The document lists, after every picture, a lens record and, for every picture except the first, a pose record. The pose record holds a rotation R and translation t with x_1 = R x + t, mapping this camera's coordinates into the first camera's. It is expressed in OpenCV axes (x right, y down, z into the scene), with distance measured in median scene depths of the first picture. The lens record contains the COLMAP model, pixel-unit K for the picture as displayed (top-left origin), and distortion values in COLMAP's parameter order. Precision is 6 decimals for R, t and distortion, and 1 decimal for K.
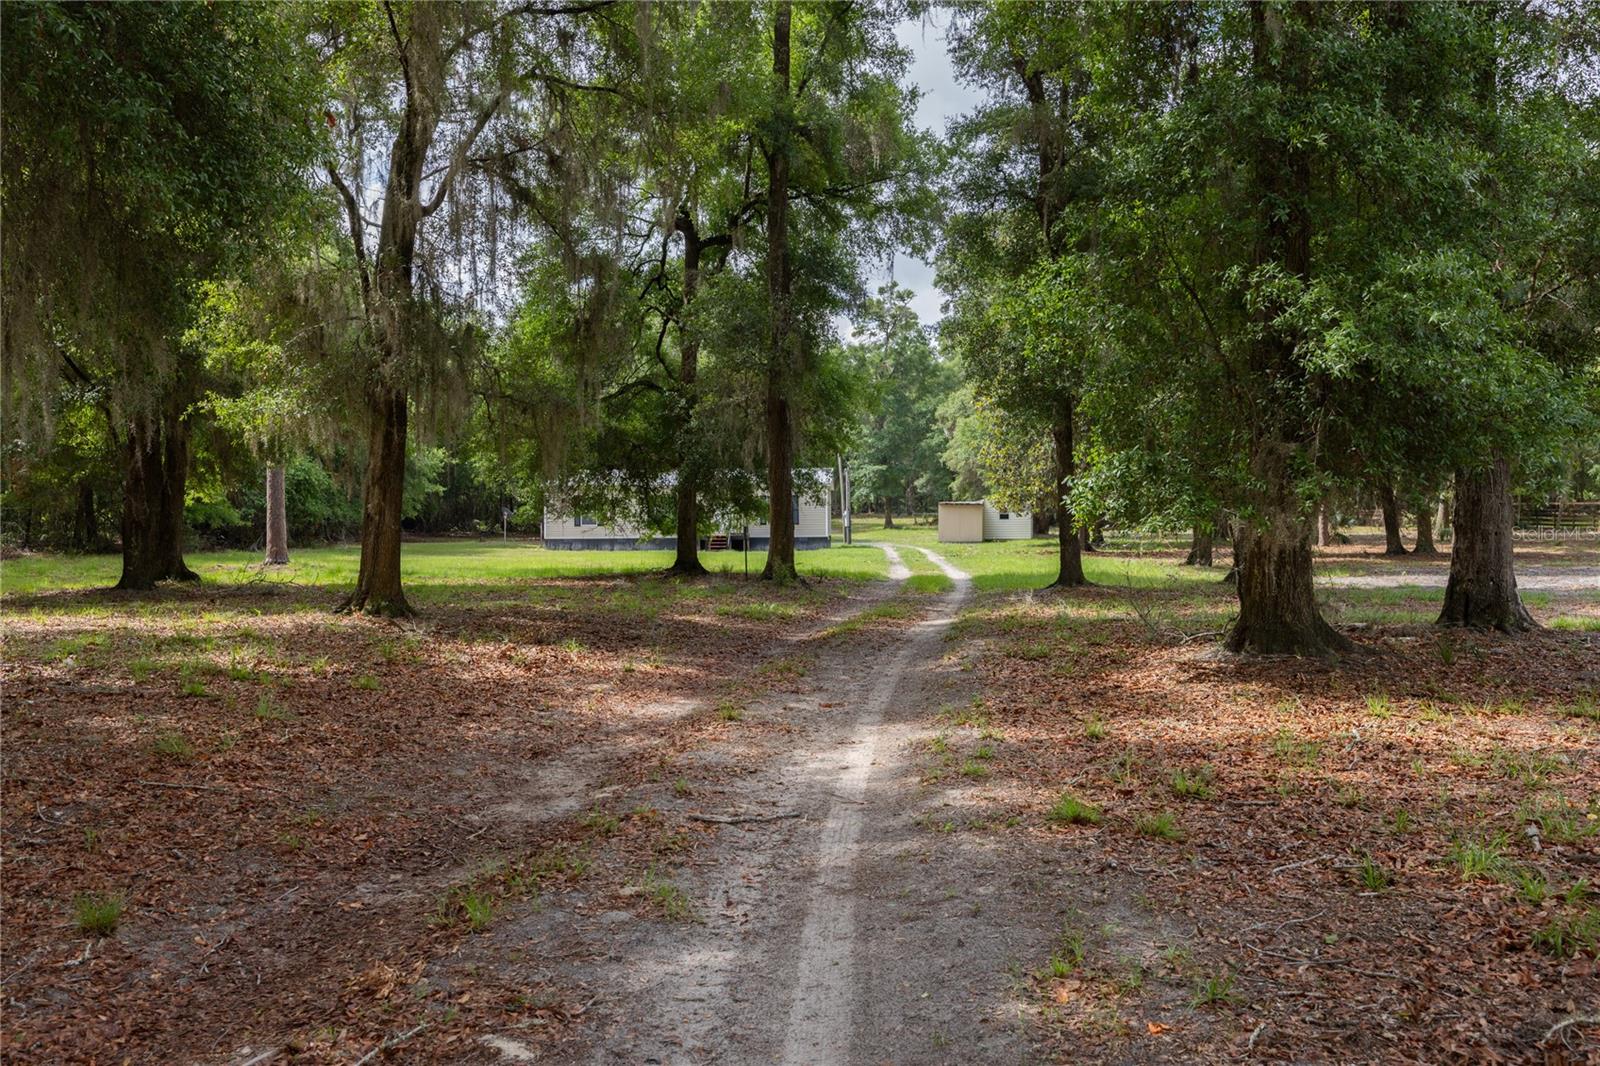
lens RADIAL K [[1365.1, 0, 796.5], [0, 1365.1, 531.5], [0, 0, 1]] dist [0.006121, 0.000420]
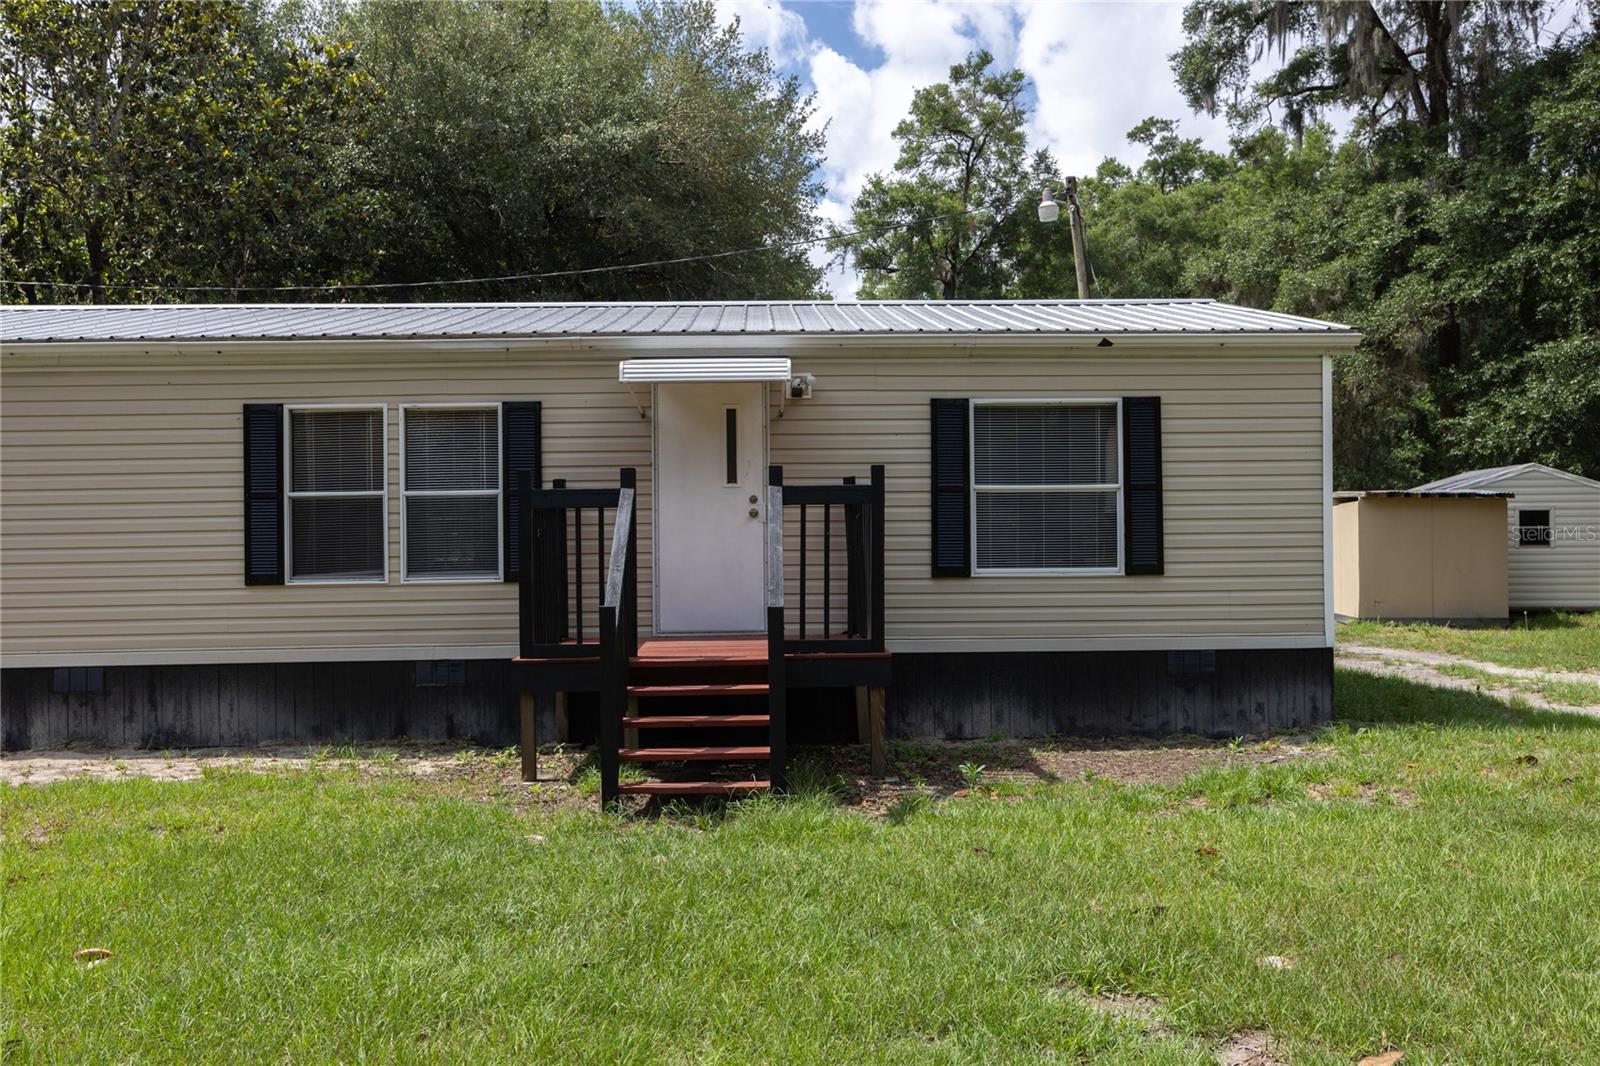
lens RADIAL K [[1478.0, 0, 796.1], [0, 1478.0, 508.7], [0, 0, 1]] dist [0.002274, 0.000000]
pose [[0.997184, -0.003562, 0.074911, -0.034305], [0.006542, 0.999195, -0.039569, -0.003873], [-0.074710, 0.039947, 0.996405, 0.503191]]
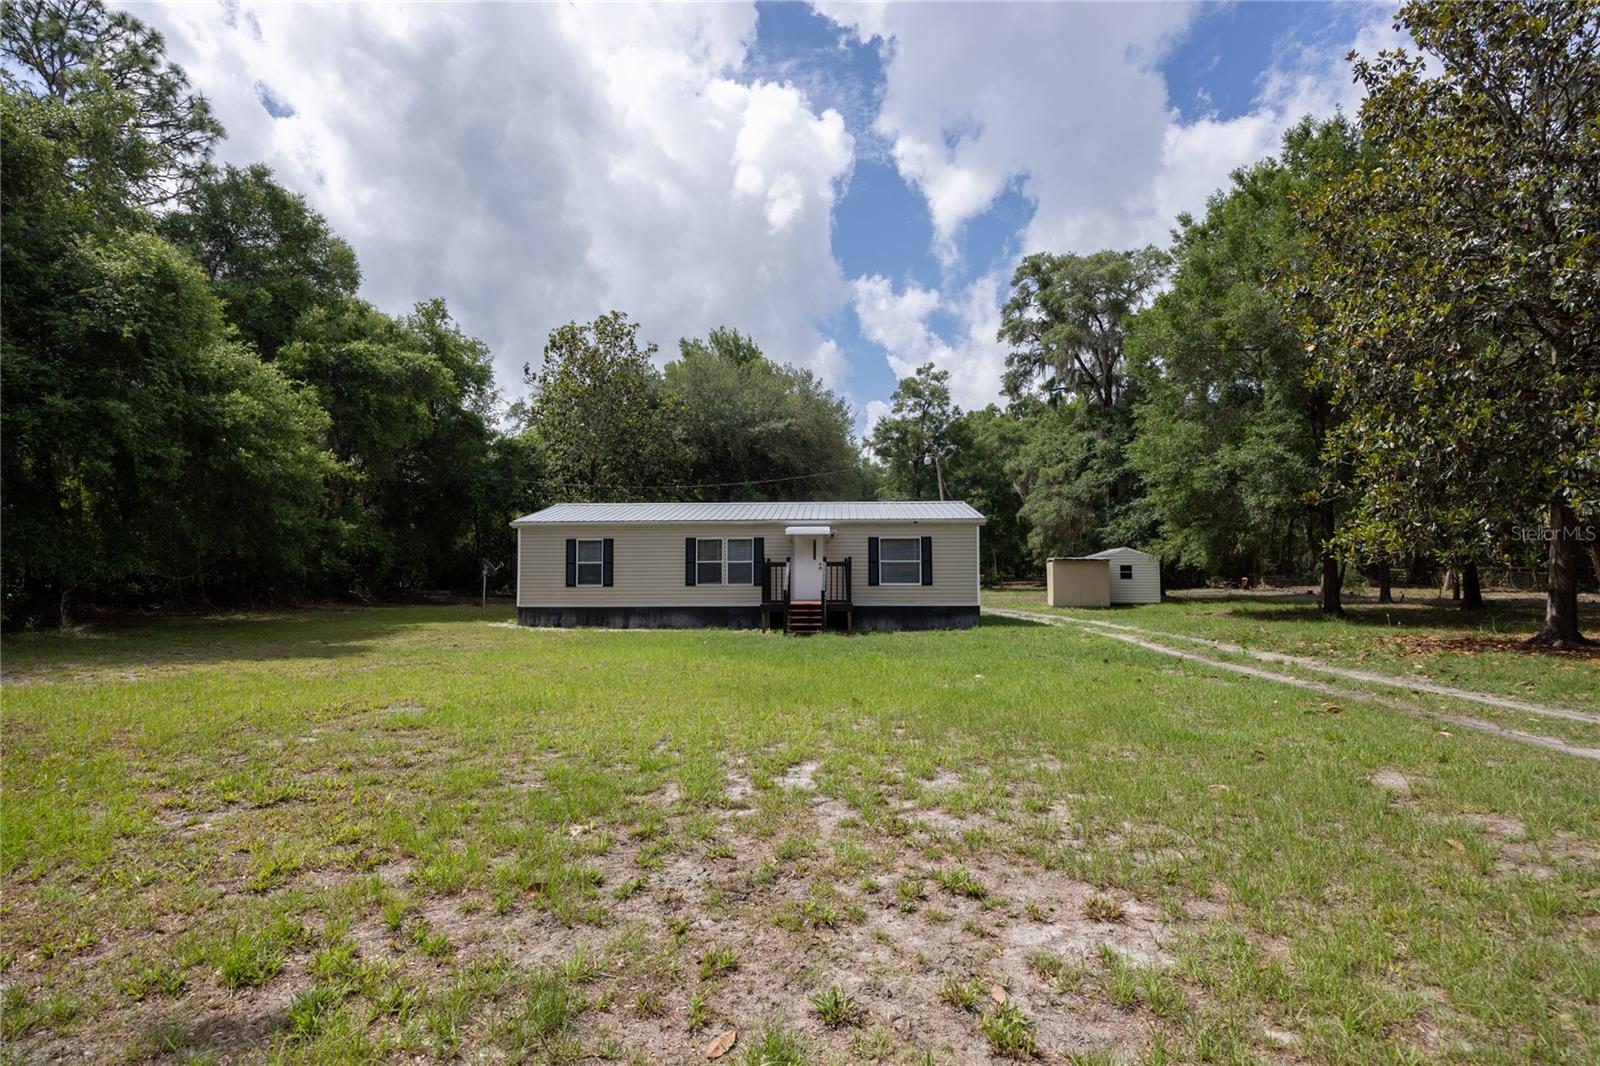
lens RADIAL K [[761.3, 0, 790.6], [0, 761.3, 525.9], [0, 0, 1]] dist [0.003506, 0.000696]
pose [[0.999935, 0.002320, -0.011184, -0.035076], [-0.003210, 0.996770, -0.080247, -0.002524], [0.010961, 0.080278, 0.996712, 0.402974]]
